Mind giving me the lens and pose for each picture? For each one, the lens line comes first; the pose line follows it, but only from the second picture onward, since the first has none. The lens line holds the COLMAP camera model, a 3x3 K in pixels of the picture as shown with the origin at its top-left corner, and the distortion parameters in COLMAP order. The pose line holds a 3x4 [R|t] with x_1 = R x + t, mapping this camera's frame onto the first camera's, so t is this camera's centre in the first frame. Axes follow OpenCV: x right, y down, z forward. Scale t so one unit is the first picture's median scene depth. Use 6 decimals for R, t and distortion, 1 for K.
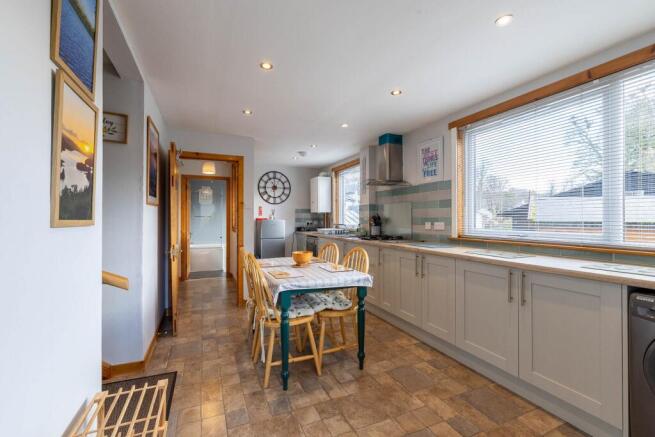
lens RADIAL K [[284.7, 0, 324.7], [0, 284.7, 212.5], [0, 0, 1]] dist [-0.001617, 0.000030]
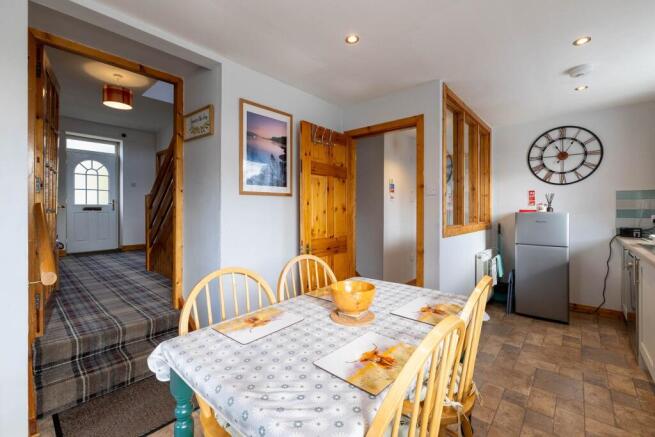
lens RADIAL K [[284.7, 0, 324.7], [0, 284.7, 212.5], [0, 0, 1]] dist [-0.001617, 0.000030]
pose [[0.423923, 0.010865, -0.905633, 0.135506], [0.016548, 0.999668, 0.019739, 0.006665], [0.905547, -0.023354, 0.423602, 0.332493]]
